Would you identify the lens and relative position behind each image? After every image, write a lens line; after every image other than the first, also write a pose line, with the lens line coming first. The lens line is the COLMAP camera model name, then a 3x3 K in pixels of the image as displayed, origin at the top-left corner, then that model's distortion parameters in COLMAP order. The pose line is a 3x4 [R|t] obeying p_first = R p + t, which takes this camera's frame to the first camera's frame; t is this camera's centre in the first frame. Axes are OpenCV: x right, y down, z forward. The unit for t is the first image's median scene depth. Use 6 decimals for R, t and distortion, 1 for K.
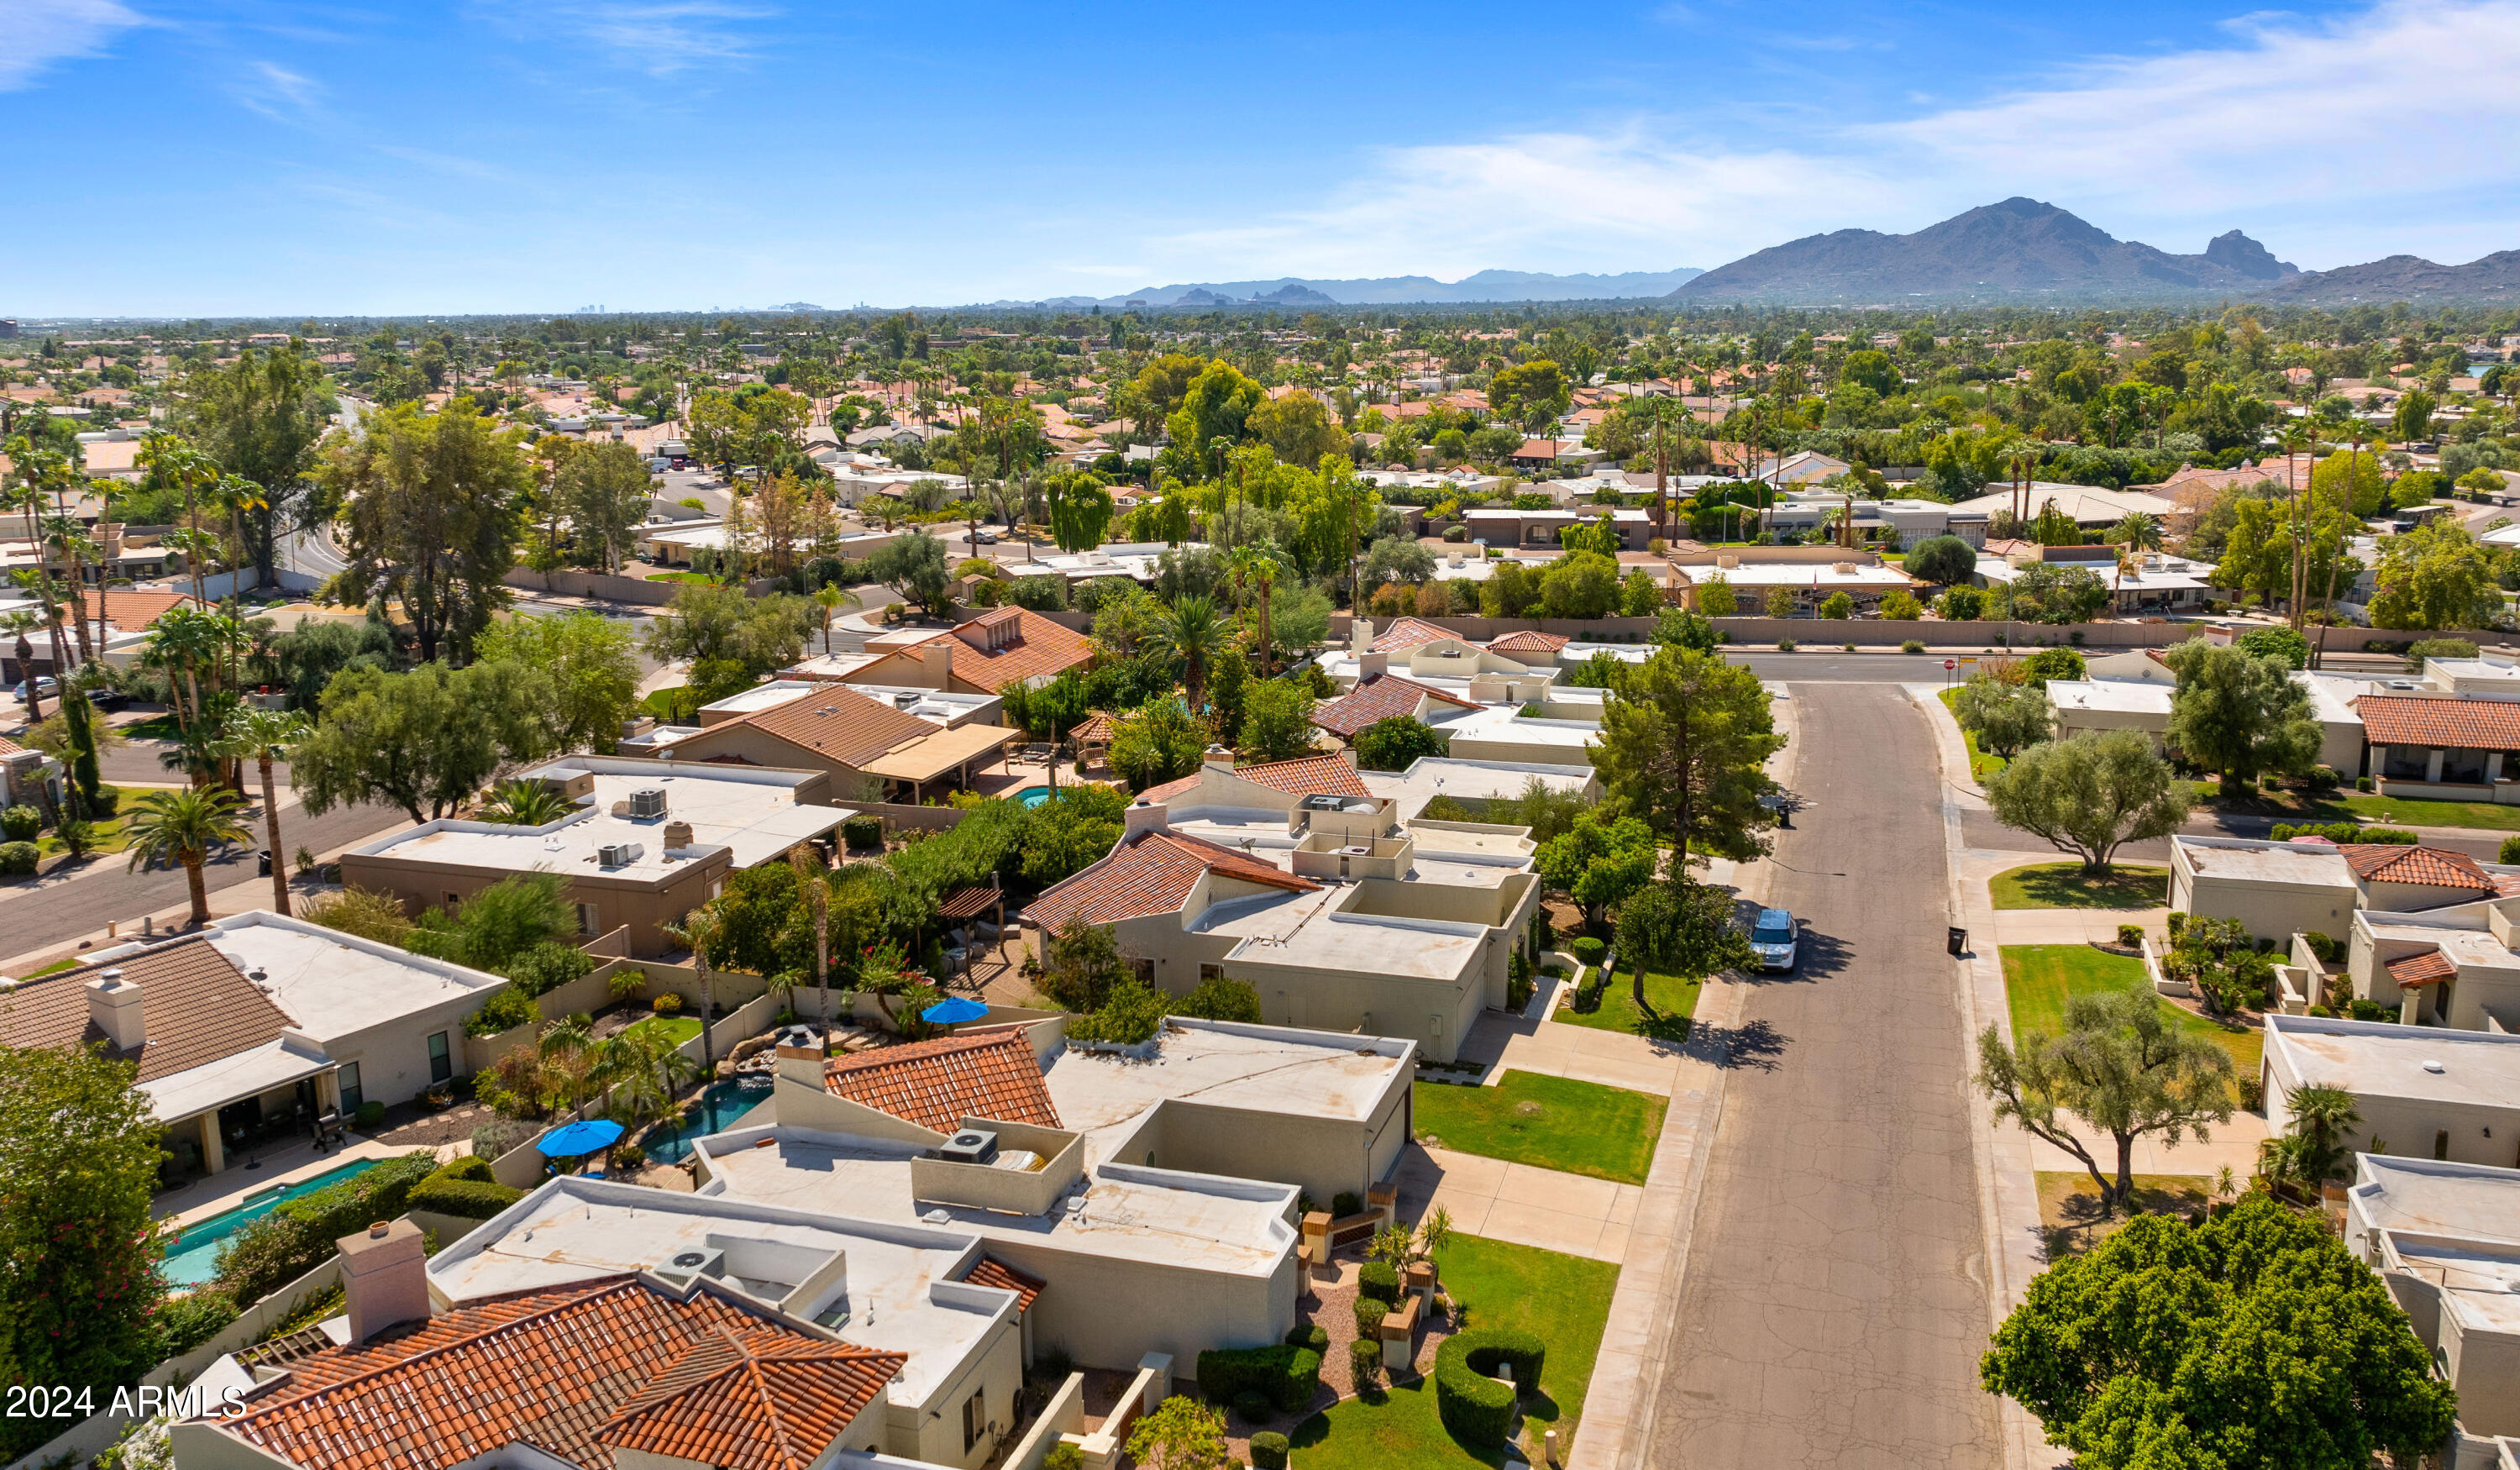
lens RADIAL K [[1996.8, 0, 1260.0], [0, 1996.8, 735.0], [0, 0, 1]] dist [-0.021410, -0.002185]
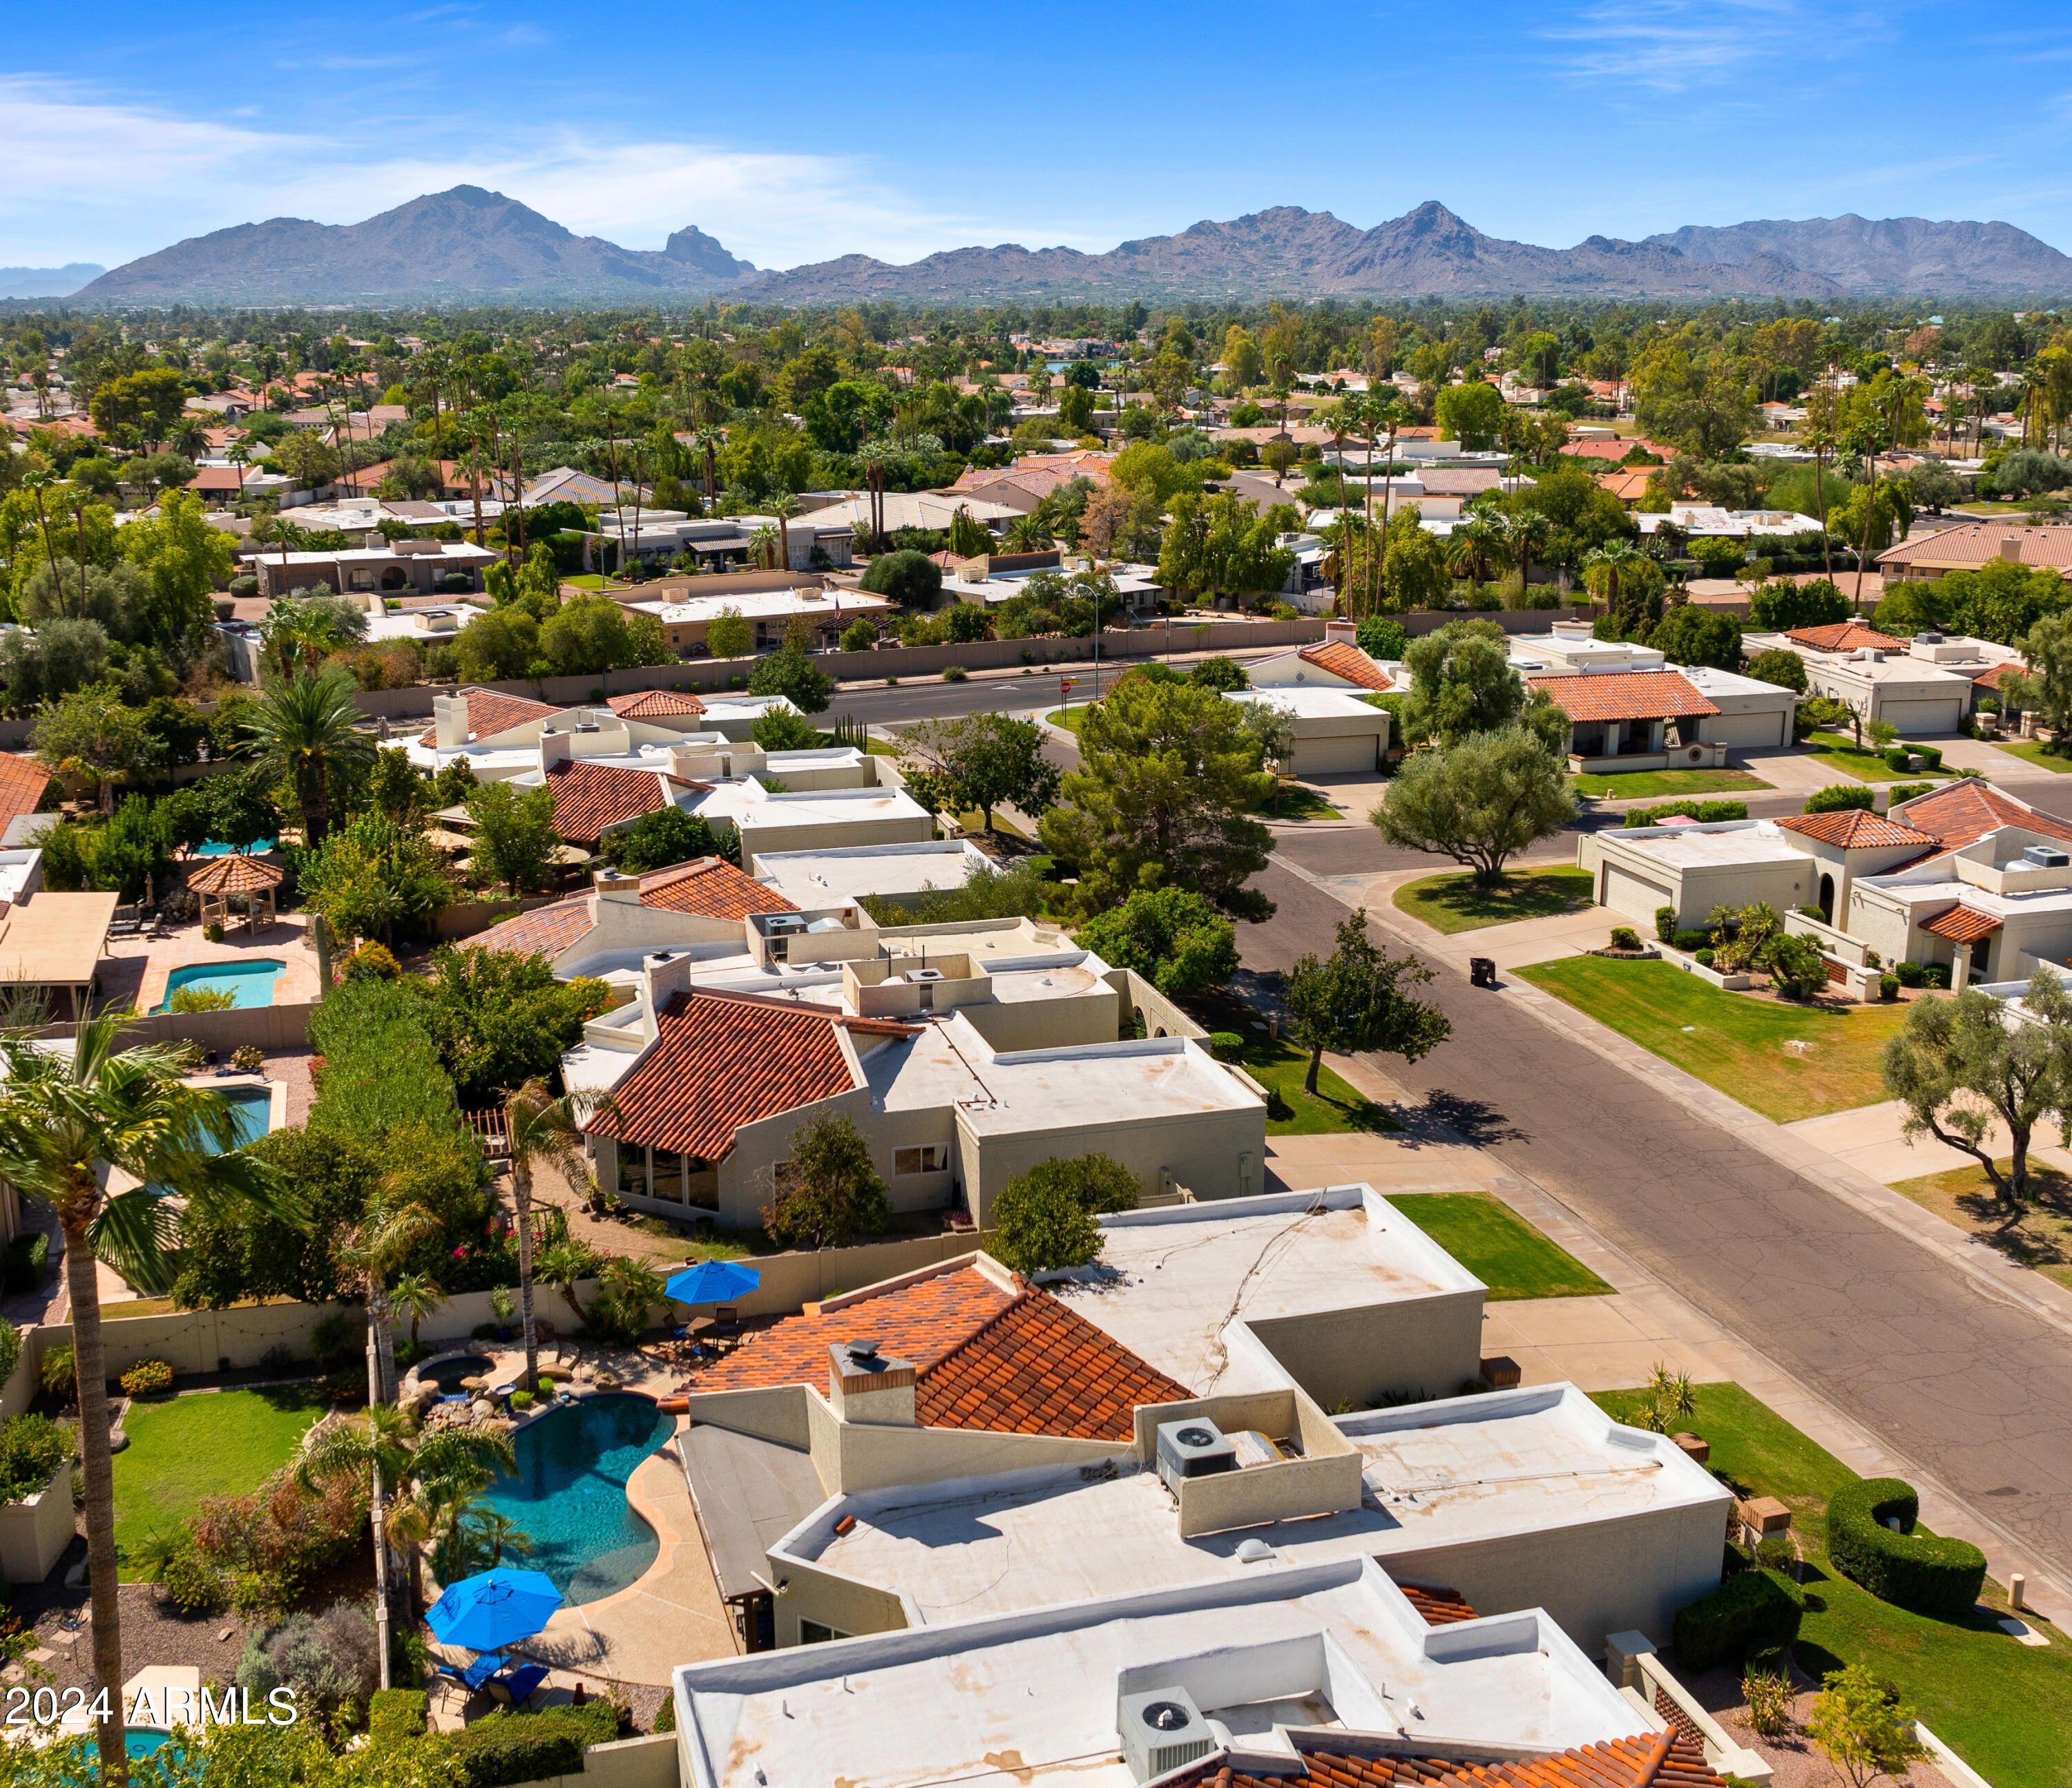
lens RADIAL K [[2248.2, 0, 999.7], [0, 2248.2, 885.3], [0, 0, 1]] dist [-0.001898, -0.037365]
pose [[0.835448, -0.133730, 0.533050, -0.363470], [0.112360, 0.991018, 0.072522, -0.035312], [-0.537960, -0.000695, 0.842970, 0.213726]]
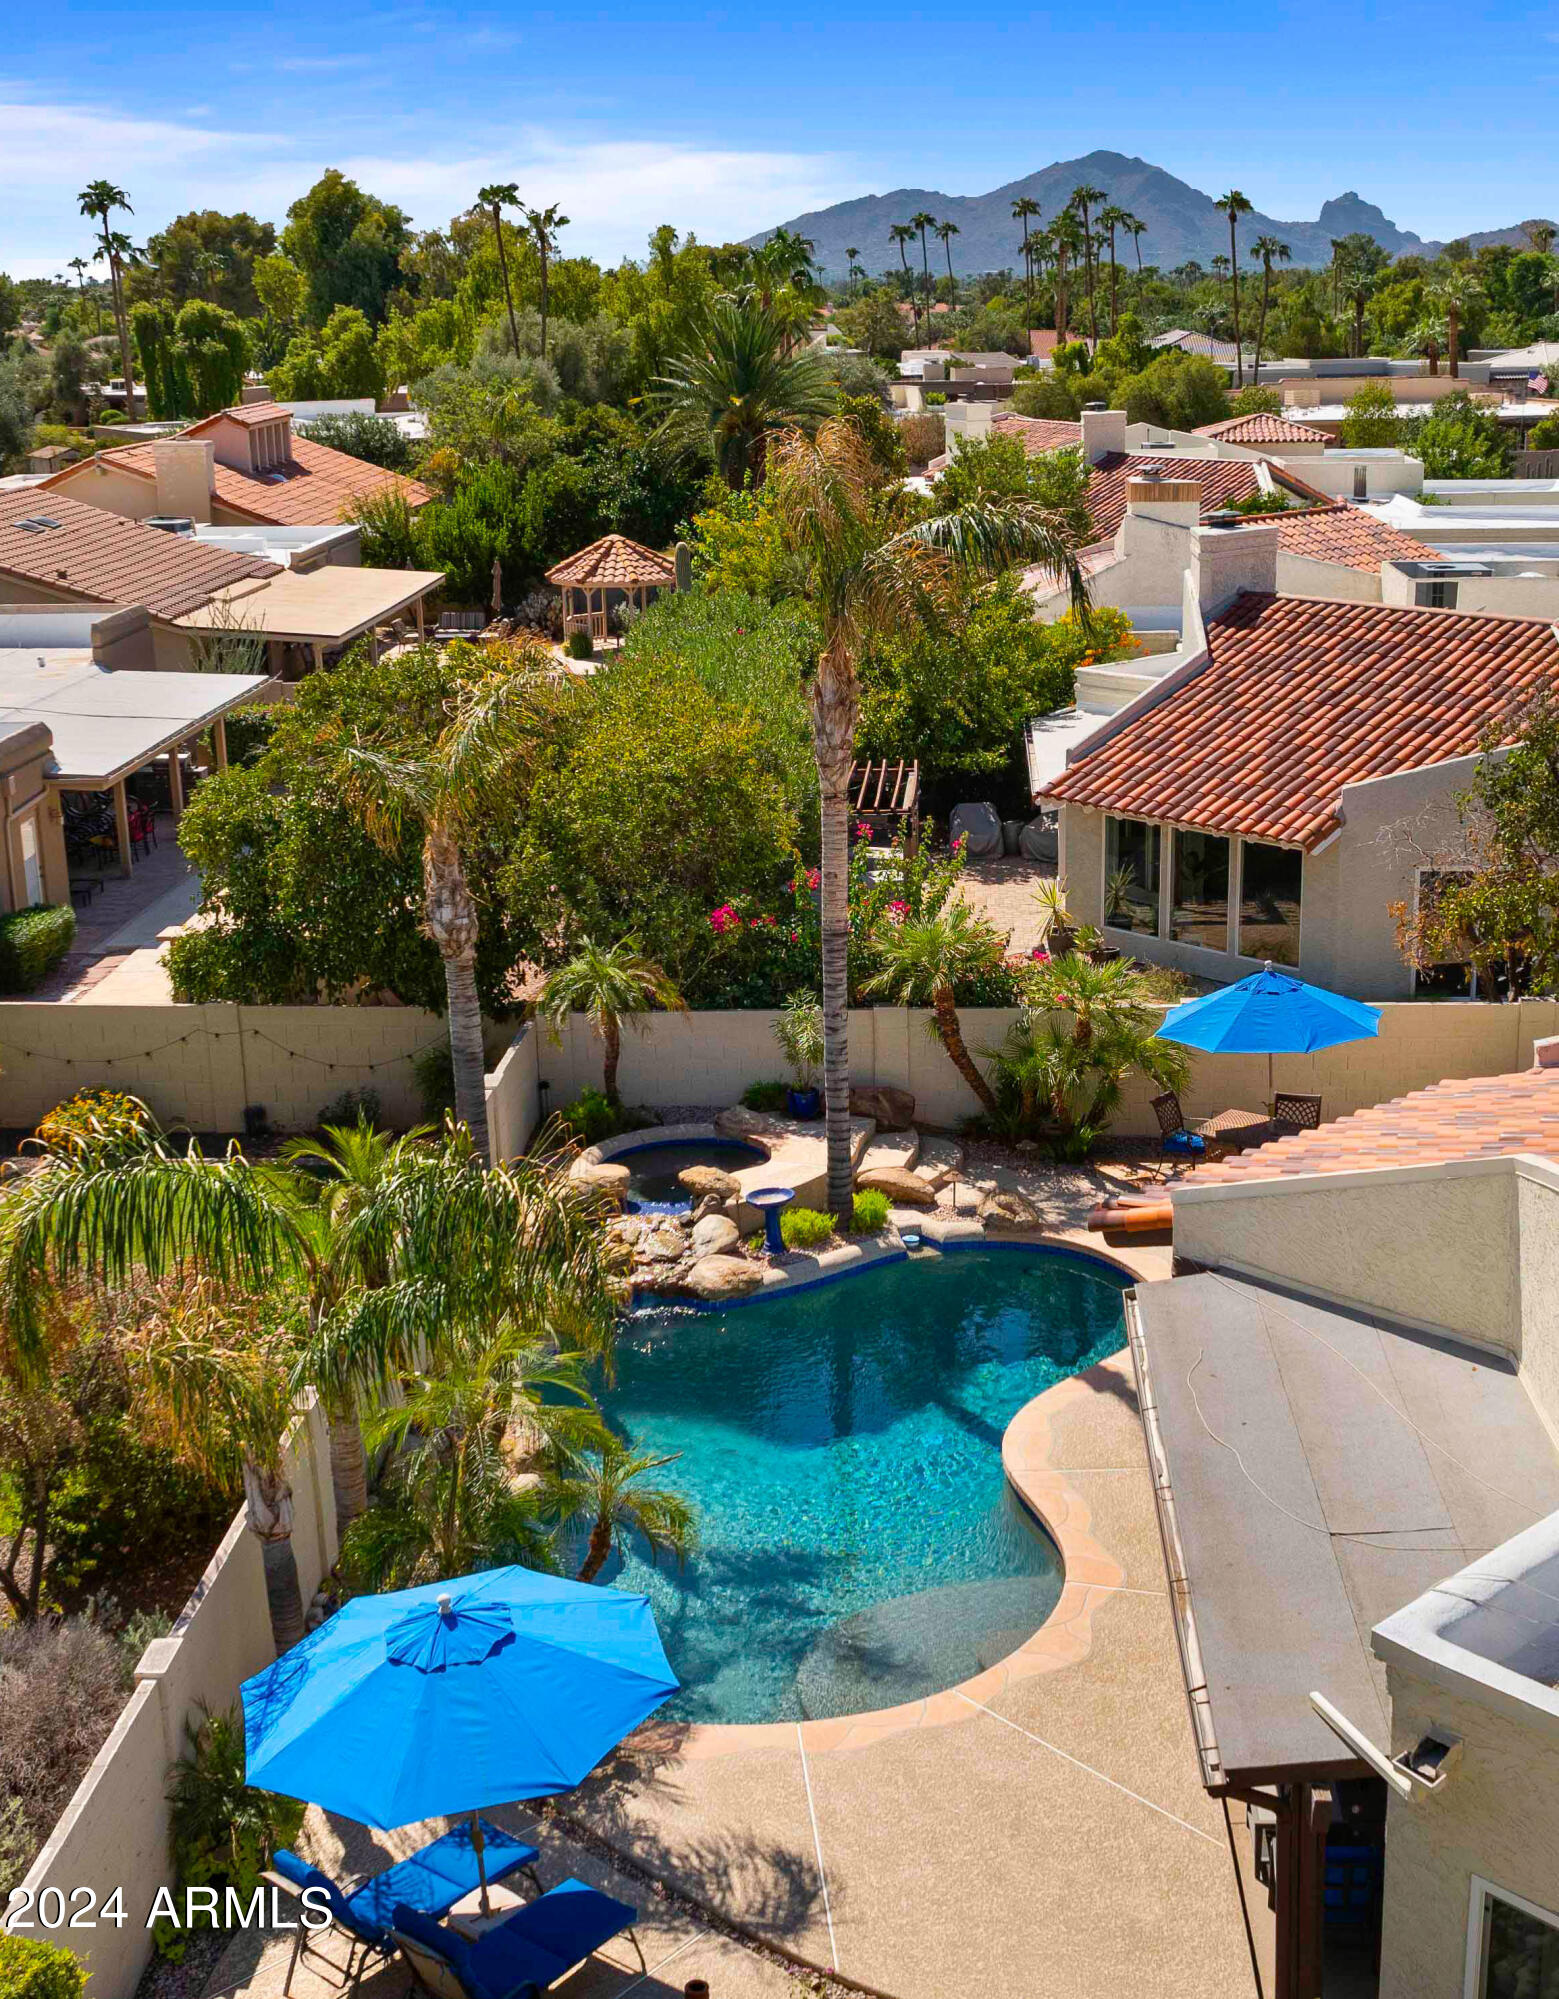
lens RADIAL K [[2509.8, 0, 943.6], [0, 2509.8, 1000.0], [0, 0, 1]] dist [0.009860, -0.009086]
pose [[0.956010, -0.078203, 0.282716, -0.236444], [0.060344, 0.995624, 0.071351, 0.081412], [-0.287059, -0.051153, 0.956546, 0.501149]]
